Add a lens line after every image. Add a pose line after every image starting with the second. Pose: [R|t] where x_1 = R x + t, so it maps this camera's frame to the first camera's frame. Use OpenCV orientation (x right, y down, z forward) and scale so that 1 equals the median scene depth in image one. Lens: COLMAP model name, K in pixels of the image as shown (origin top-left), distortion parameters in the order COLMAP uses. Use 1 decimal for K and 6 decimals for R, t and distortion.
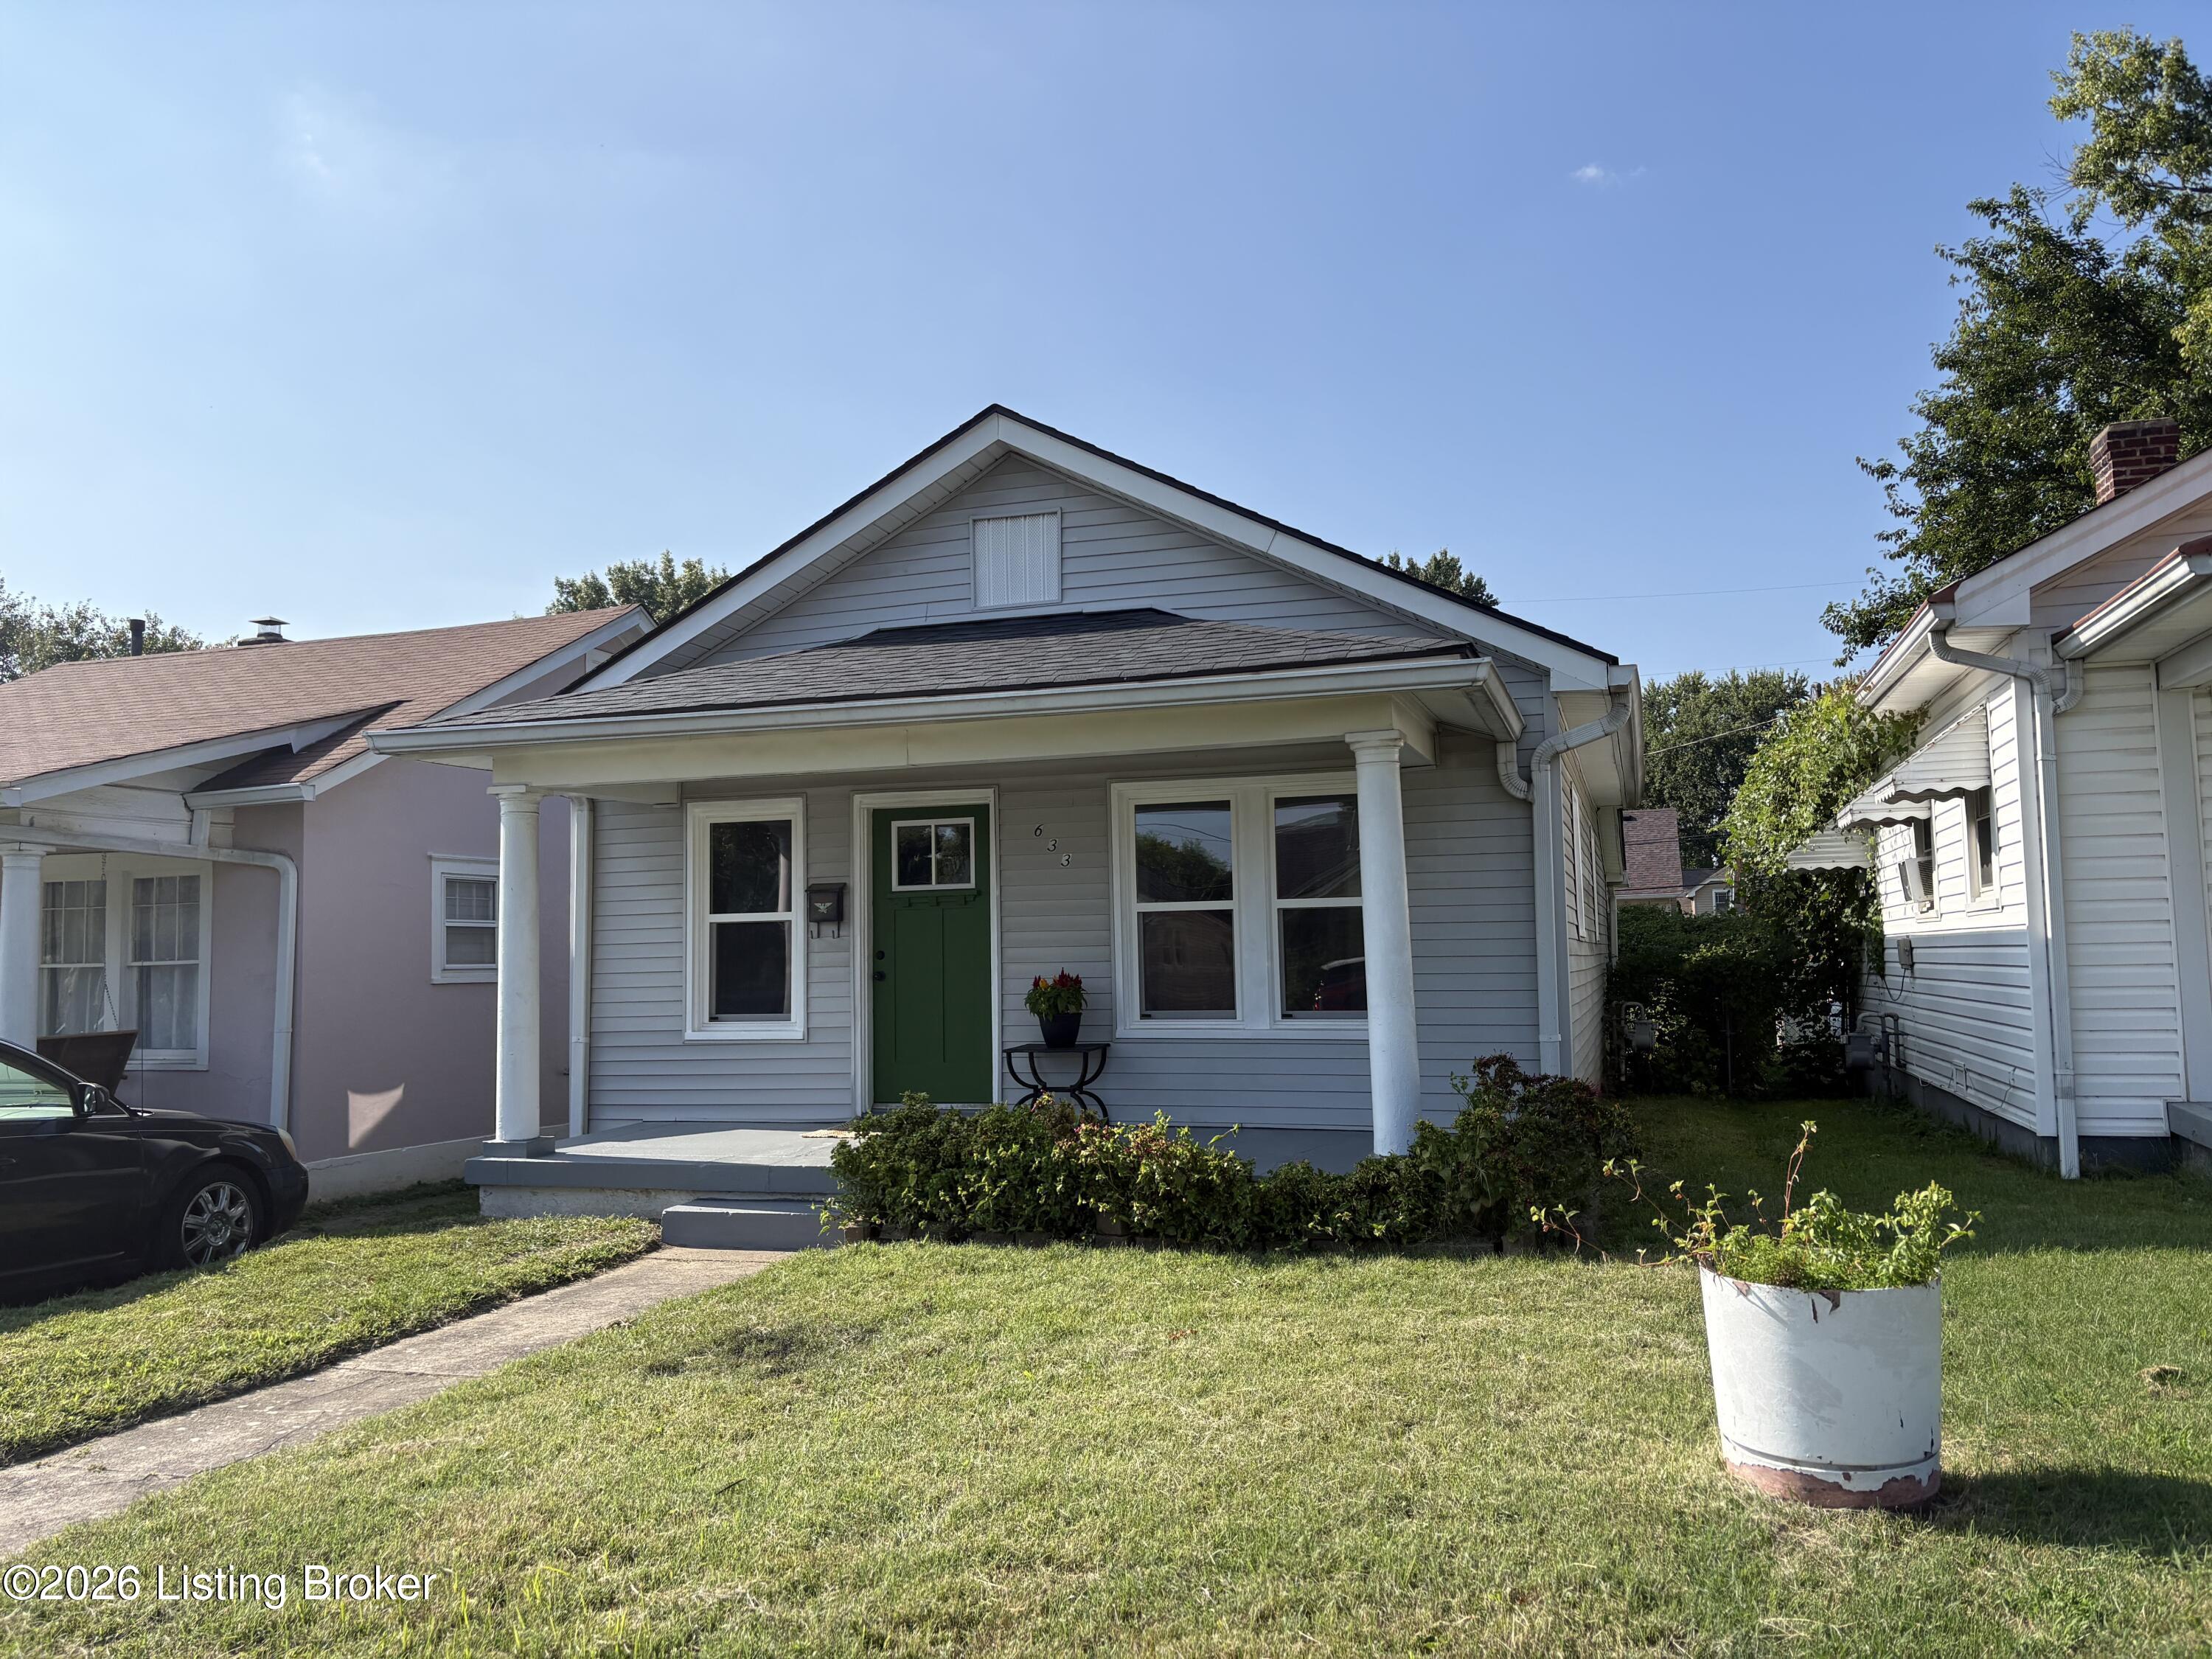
lens RADIAL K [[1683.5, 0, 1095.0], [0, 1683.5, 820.4], [0, 0, 1]] dist [0.028914, -0.019618]
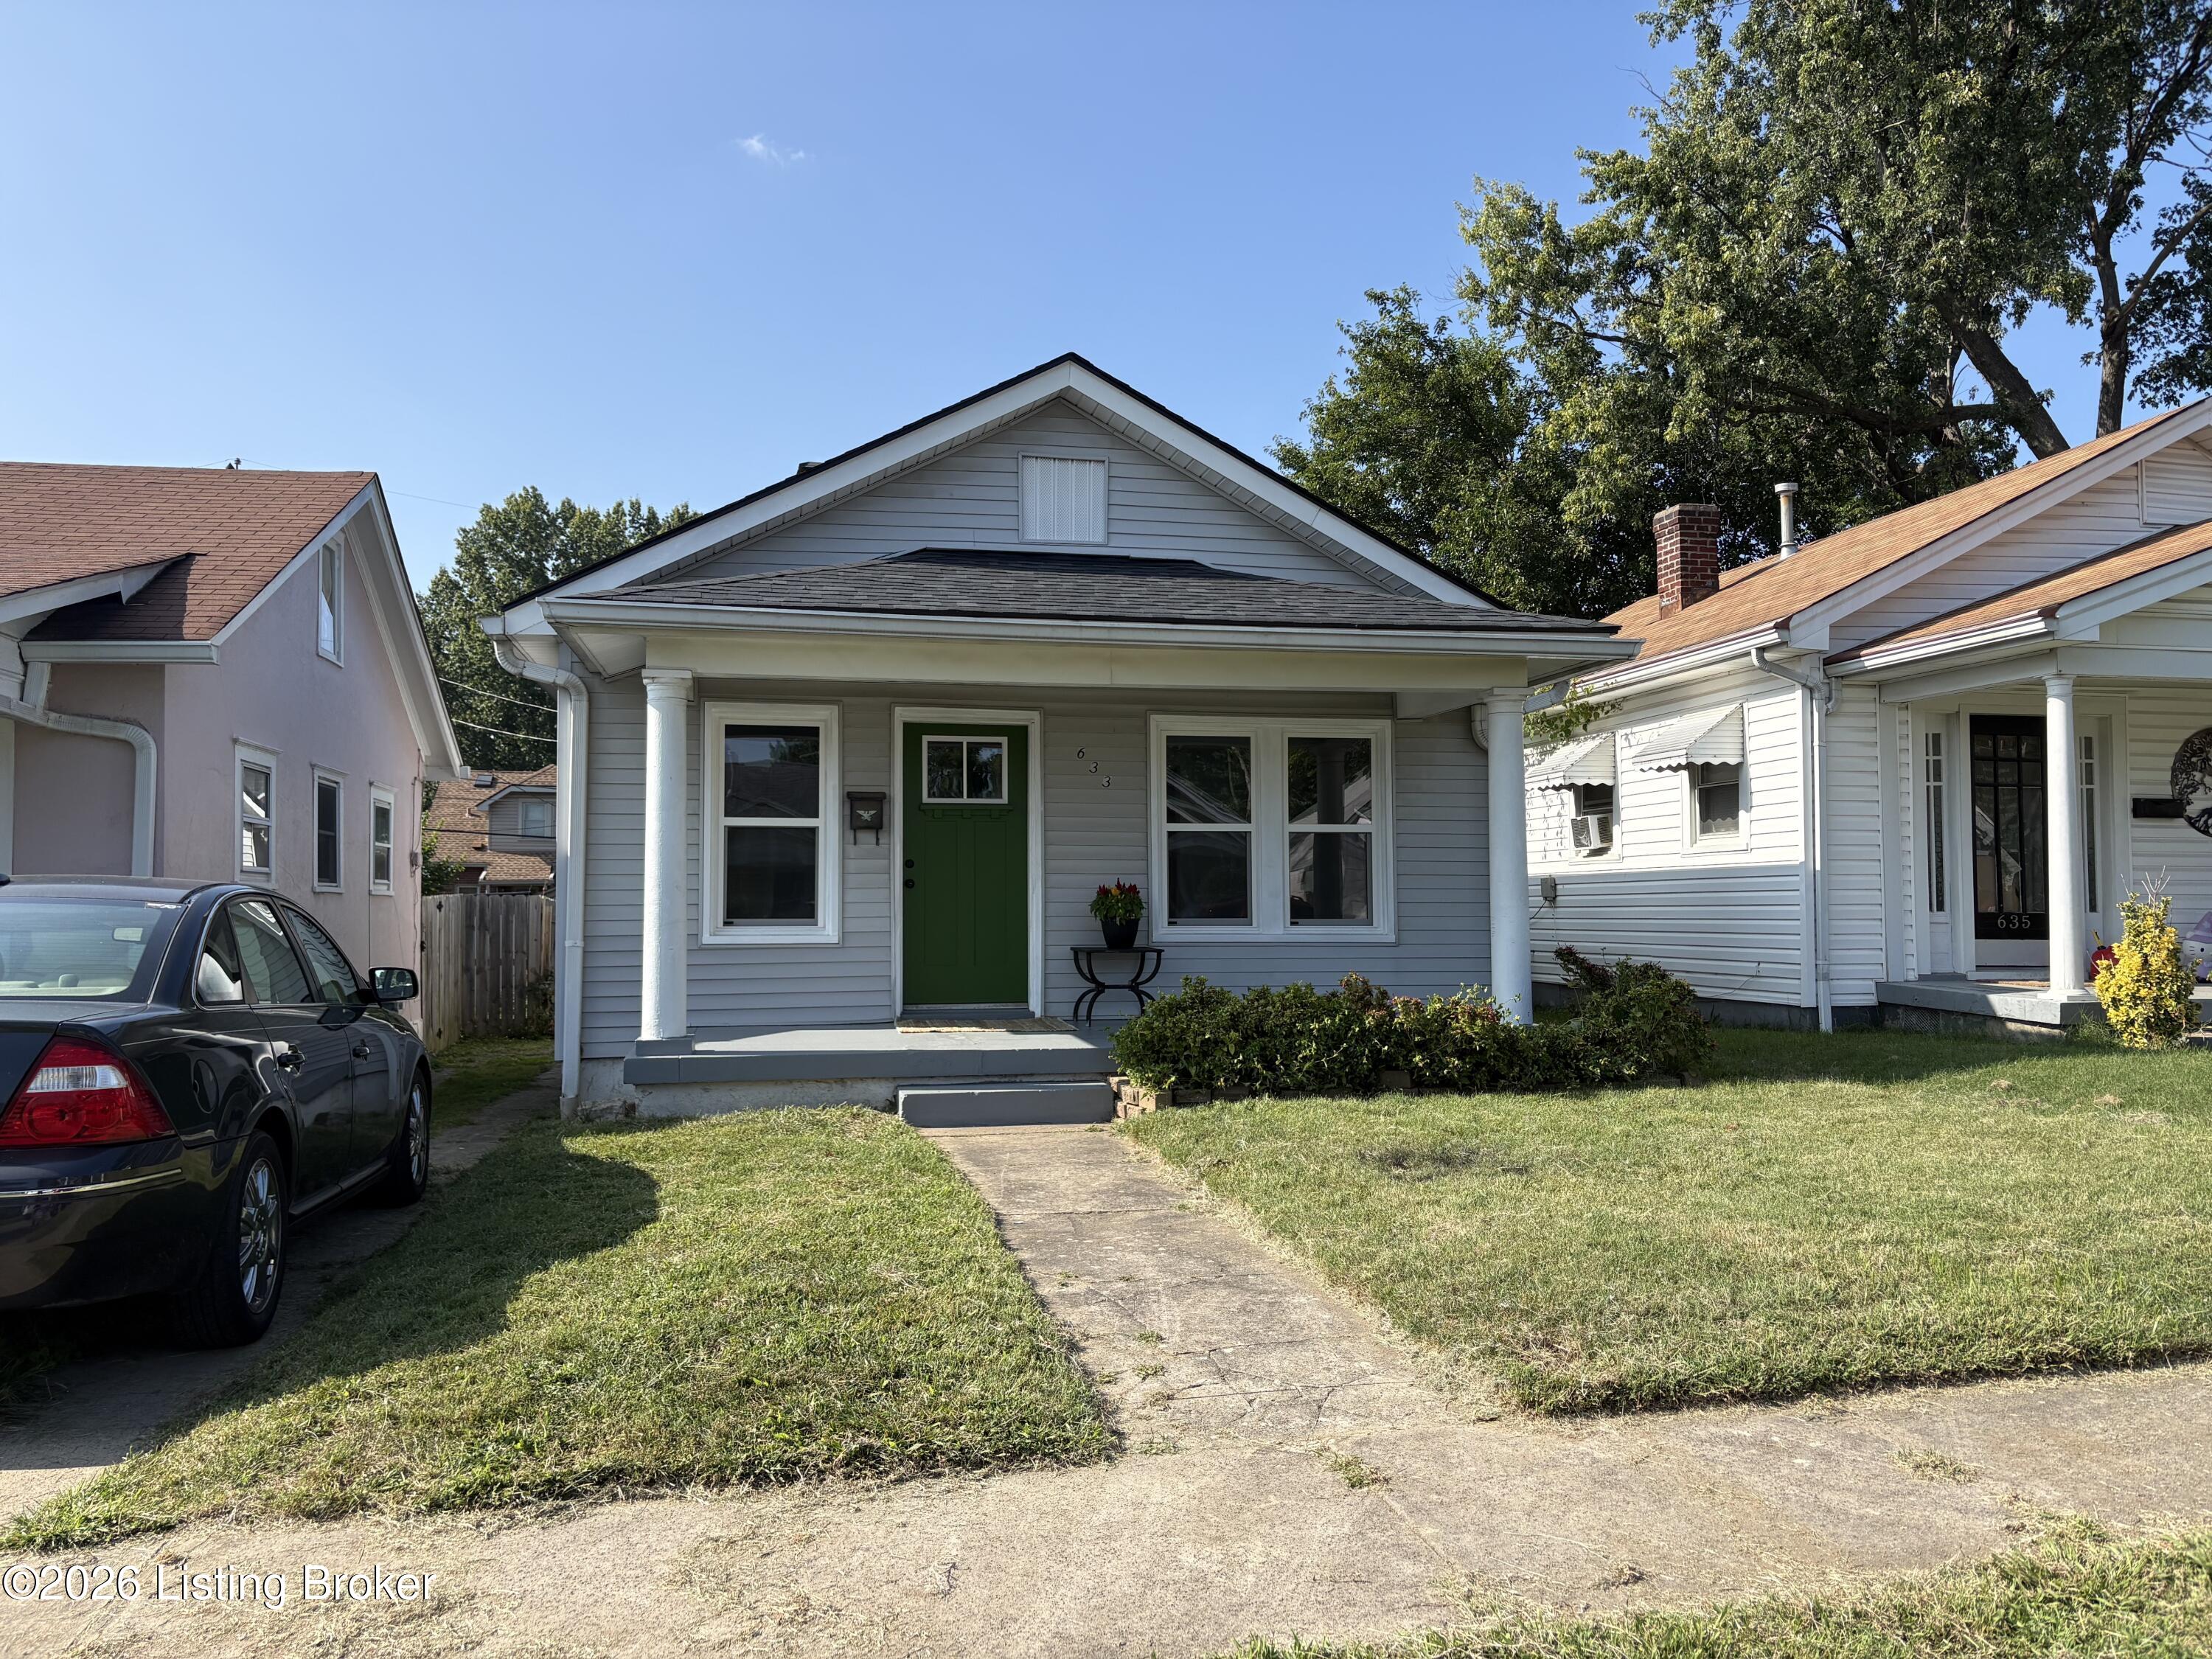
lens RADIAL K [[1683.5, 0, 1107.6], [0, 1683.5, 845.5], [0, 0, 1]] dist [0.028914, -0.019618]
pose [[0.871093, 0.036206, 0.489782, -0.540517], [-0.053887, 0.998304, 0.022043, 0.040456], [-0.488153, -0.045594, 0.871566, 0.038915]]
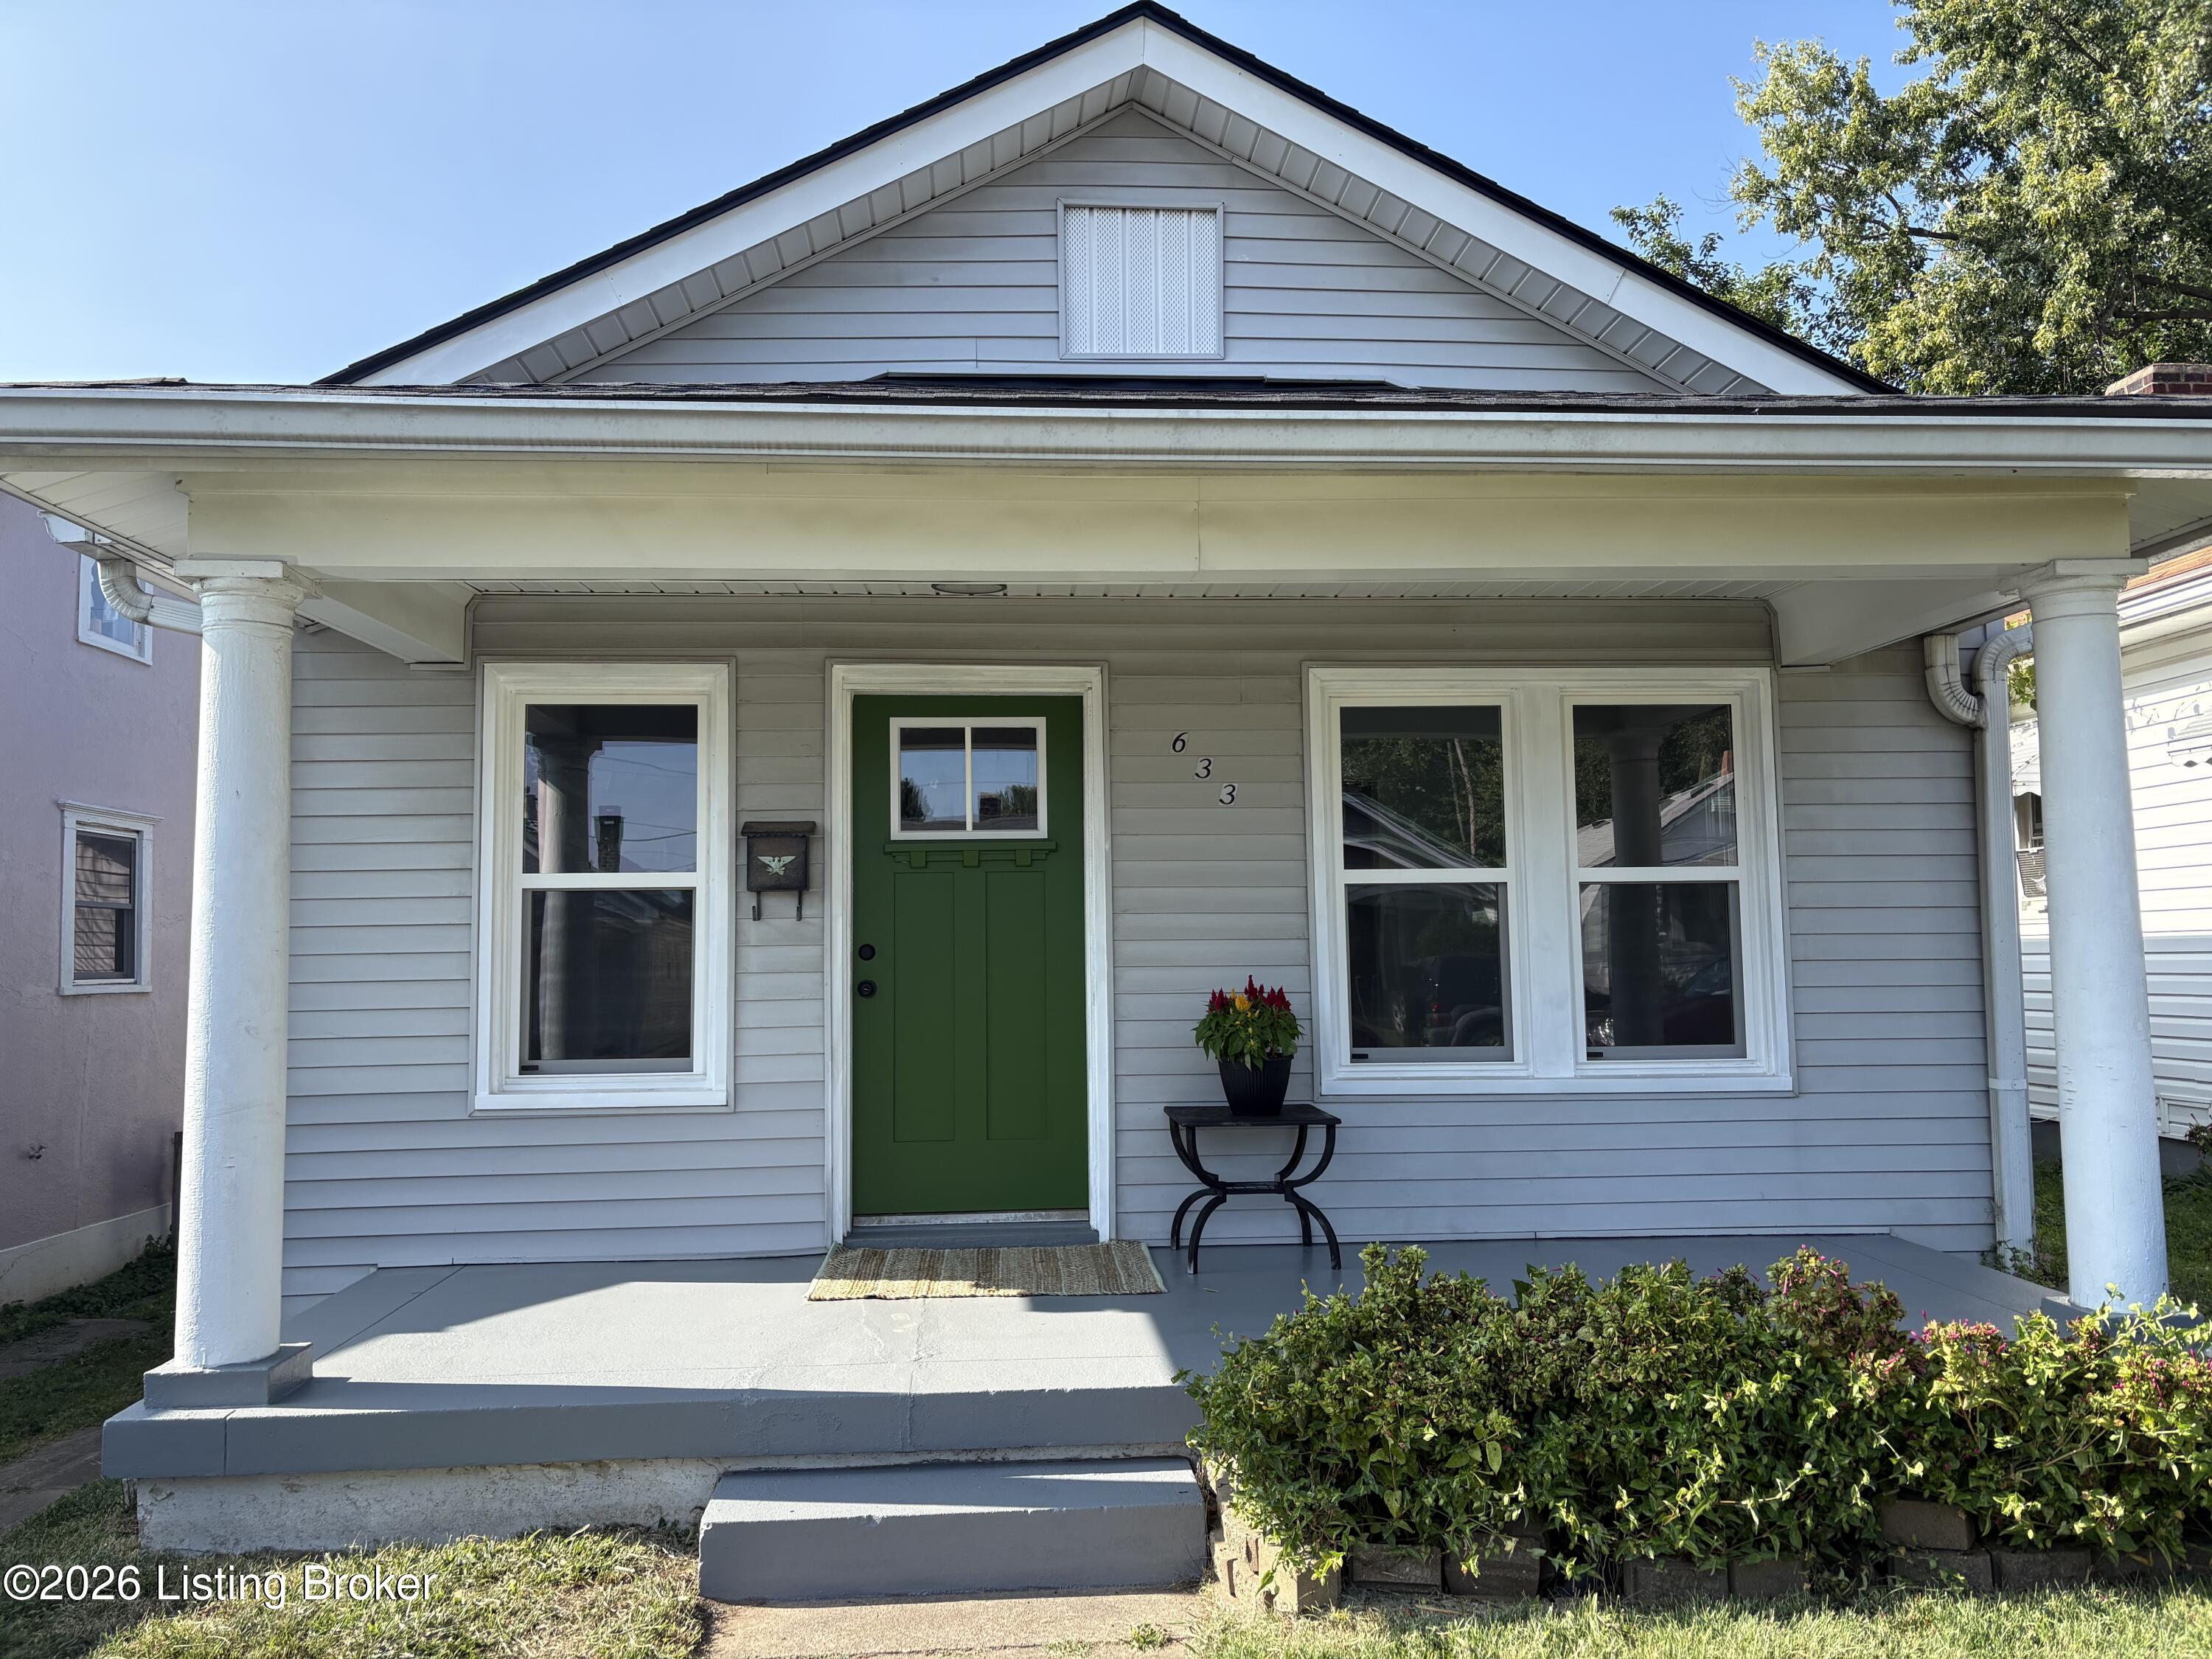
lens RADIAL K [[1683.5, 0, 1104.2], [0, 1683.5, 831.5], [0, 0, 1]] dist [0.028914, -0.019618]
pose [[0.928180, 0.035641, 0.370421, -0.269797], [-0.035245, 0.999348, -0.007840, 0.042144], [-0.370459, -0.005778, 0.928831, 0.456265]]
